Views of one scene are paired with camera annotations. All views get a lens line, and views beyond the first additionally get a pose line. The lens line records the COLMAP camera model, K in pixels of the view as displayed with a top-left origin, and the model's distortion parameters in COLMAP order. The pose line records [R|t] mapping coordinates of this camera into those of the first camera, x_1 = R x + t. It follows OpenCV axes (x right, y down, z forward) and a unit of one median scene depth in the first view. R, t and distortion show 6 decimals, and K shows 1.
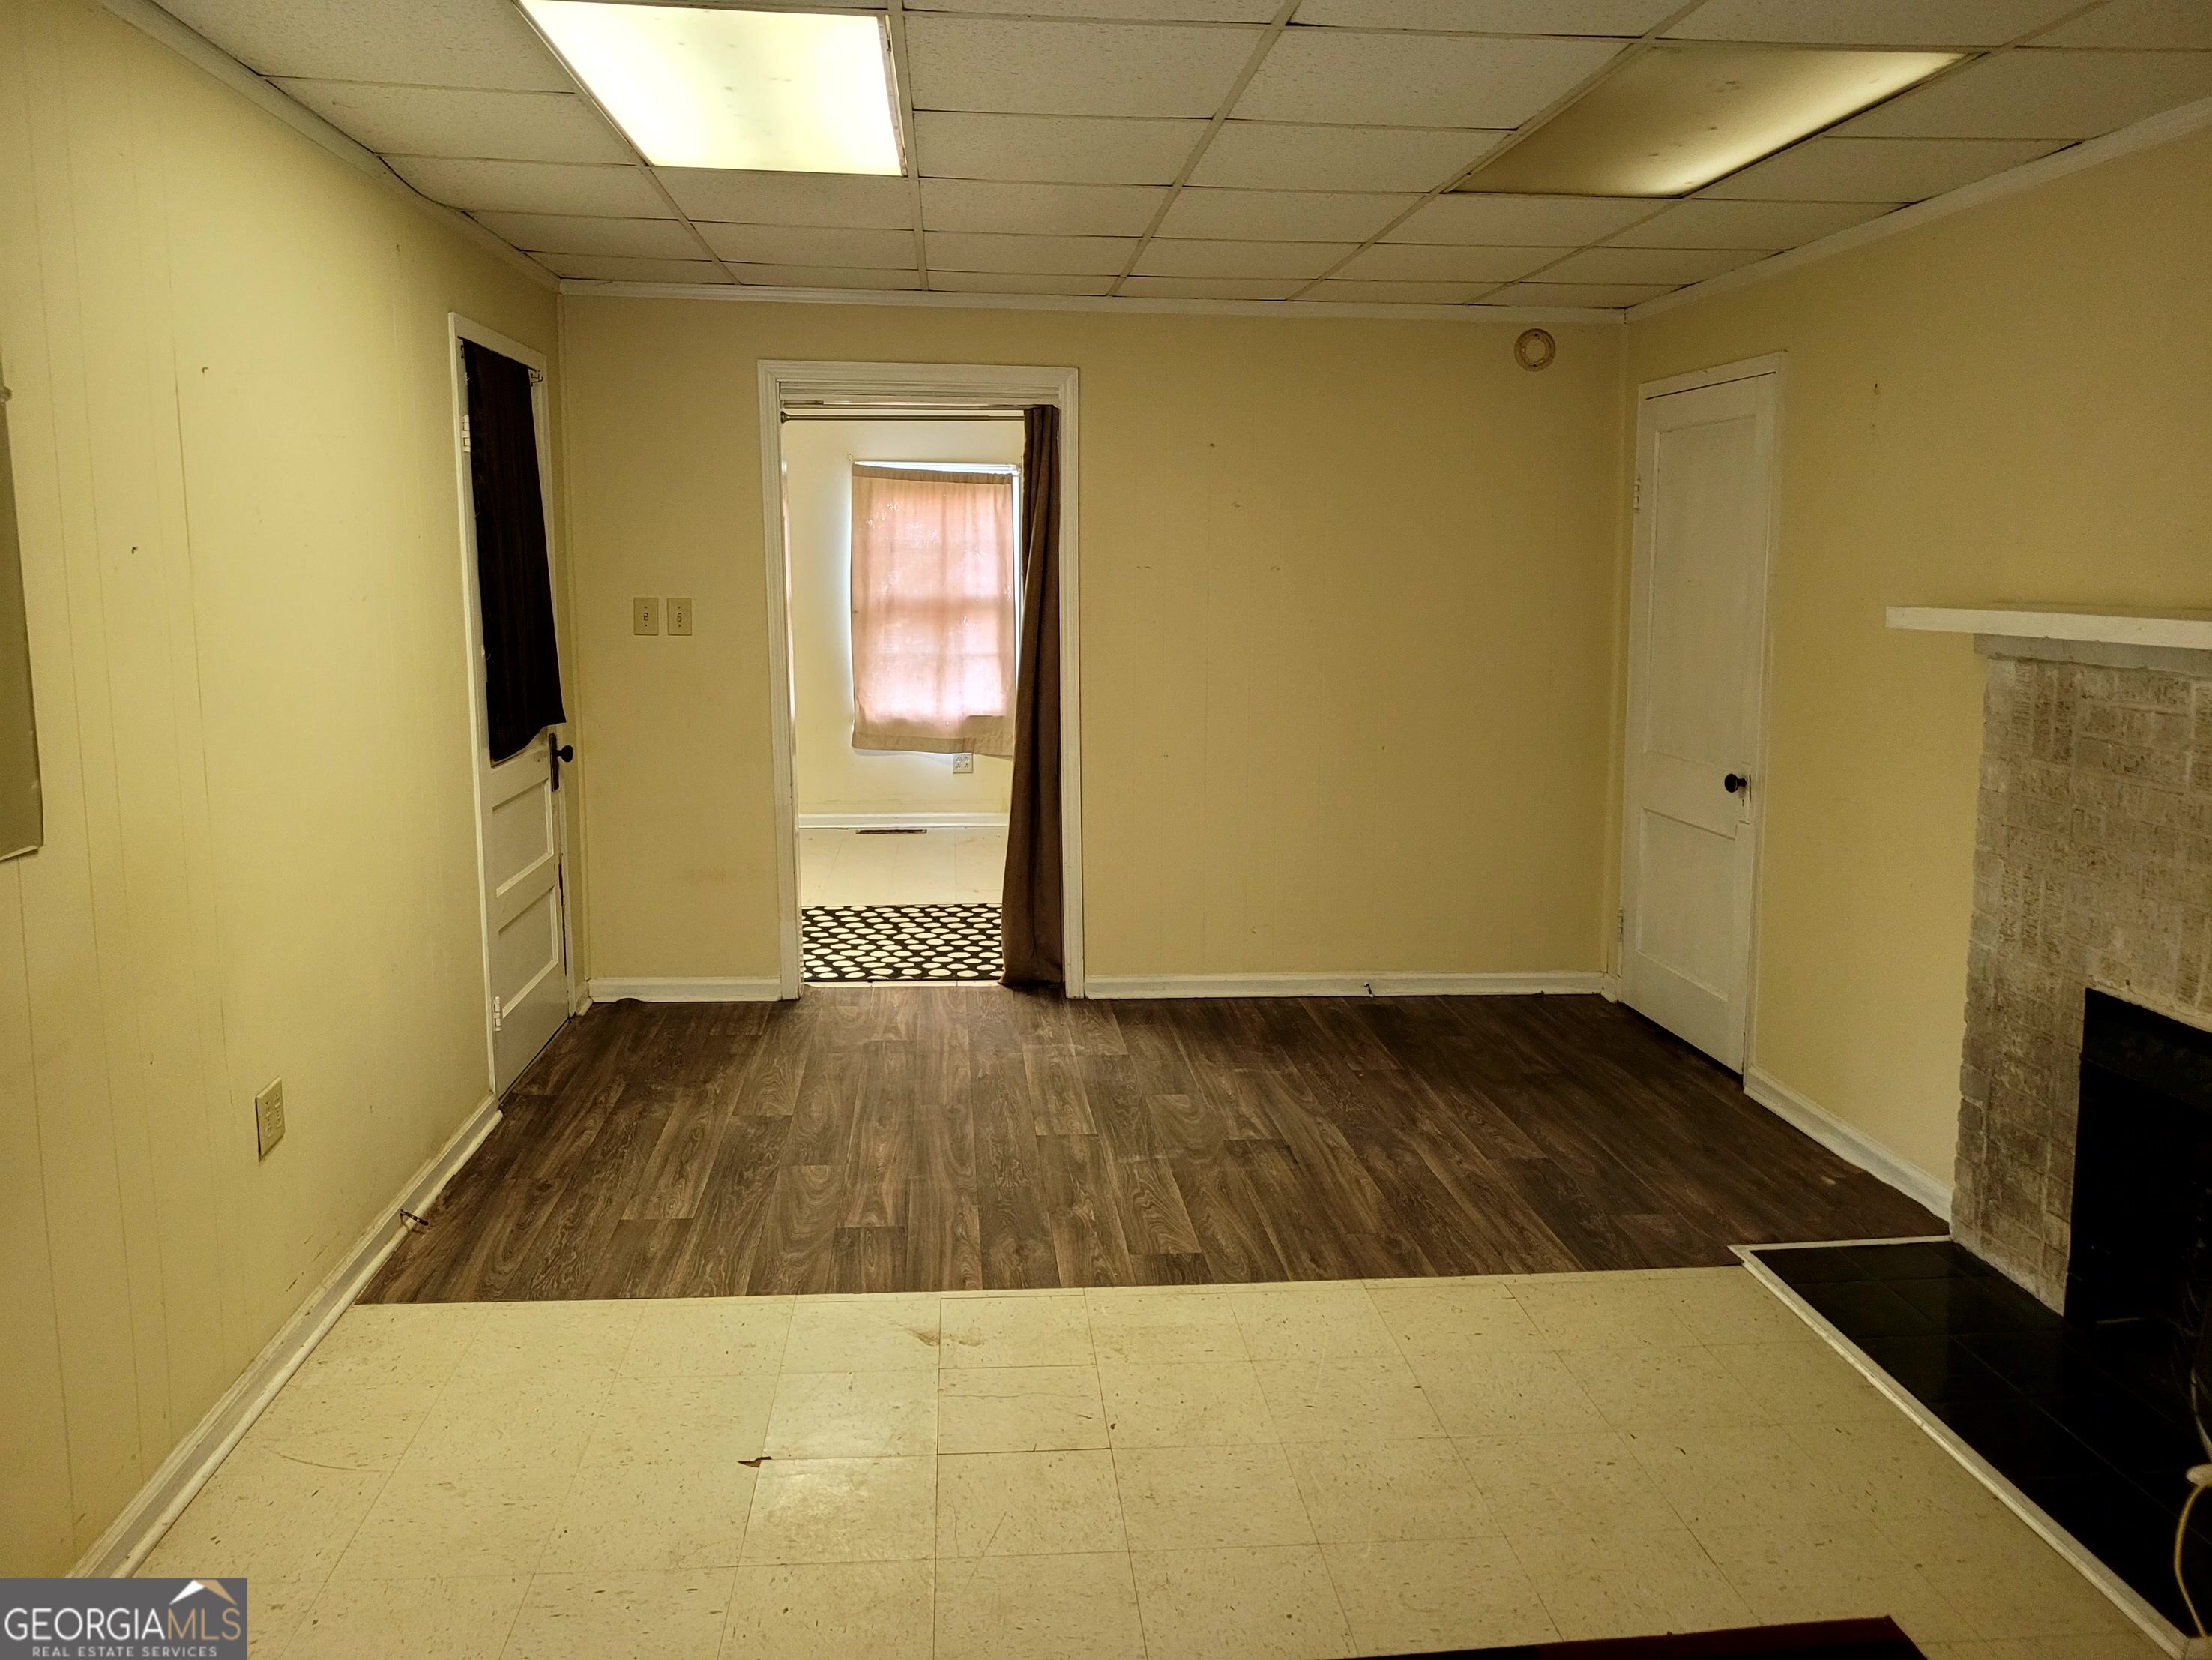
lens RADIAL K [[1660.9, 0, 1109.3], [0, 1660.9, 780.0], [0, 0, 1]] dist [0.046158, -0.036442]
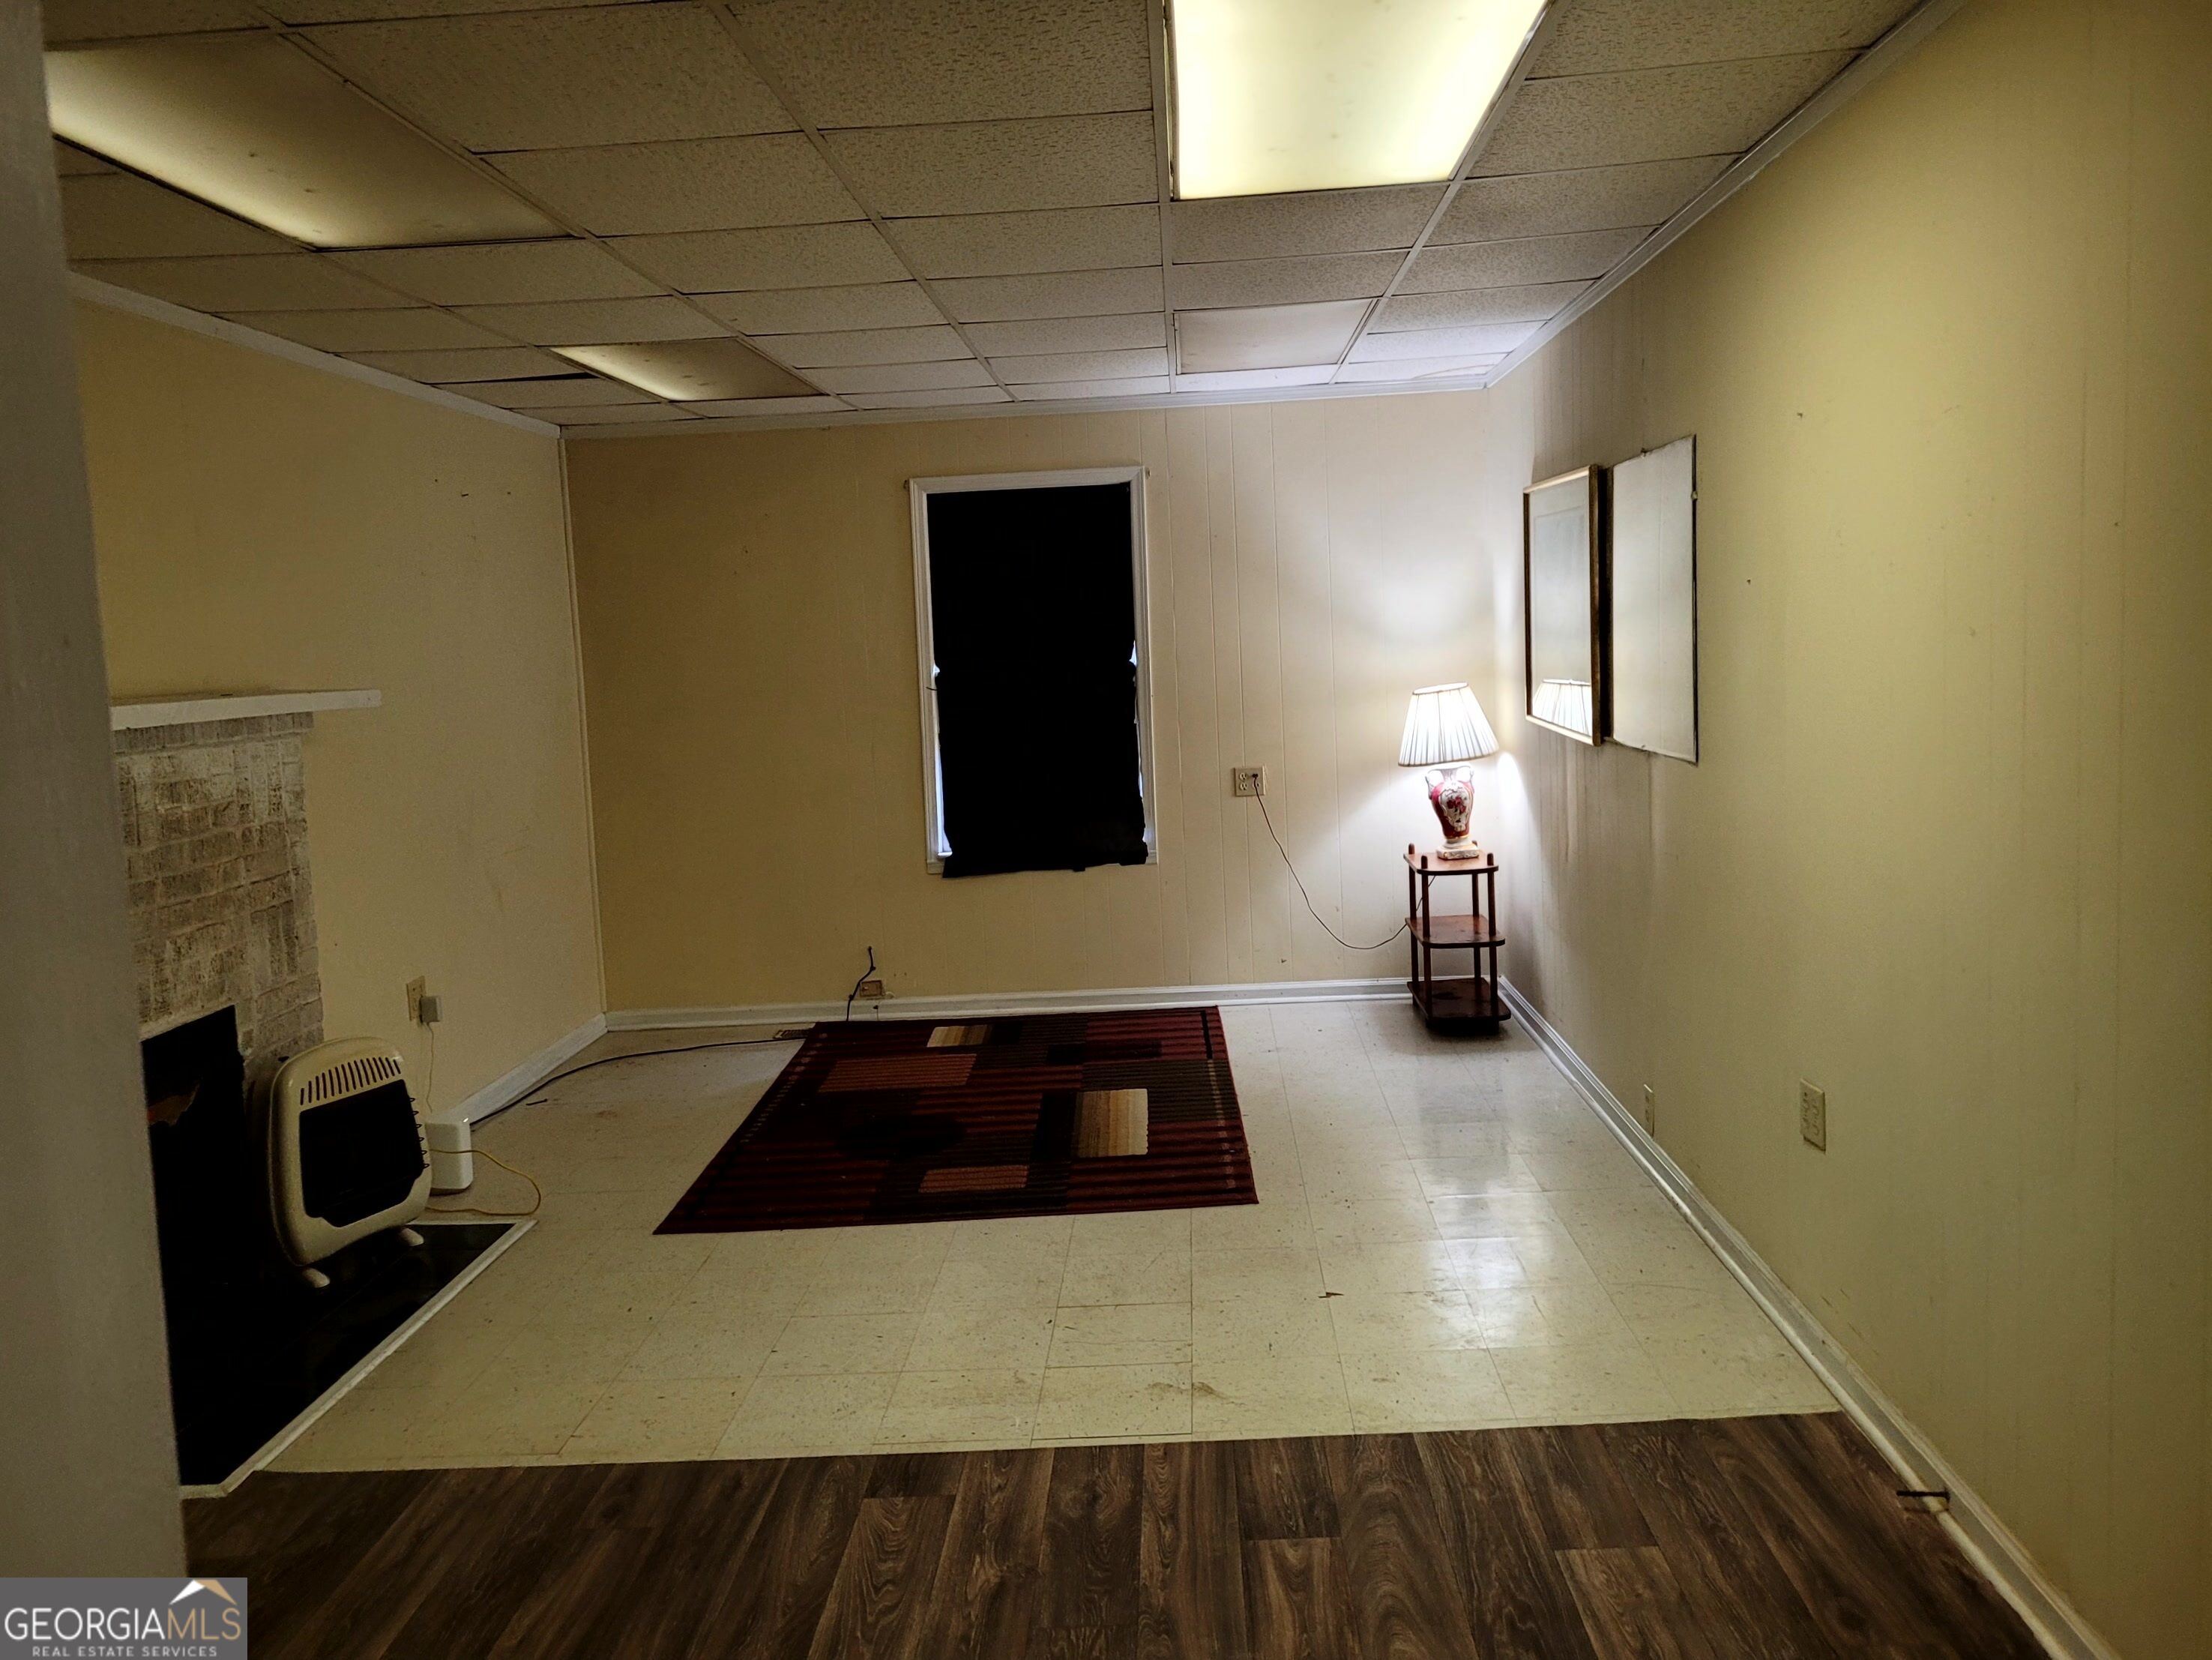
lens RADIAL K [[1658.8, 0, 1126.7], [0, 1658.8, 781.4], [0, 0, 1]] dist [0.047703, -0.036191]
pose [[-0.990842, 0.029684, 0.131726, -0.225236], [0.058748, 0.973136, 0.222611, -0.266798], [-0.121579, 0.228311, -0.965967, 2.070197]]
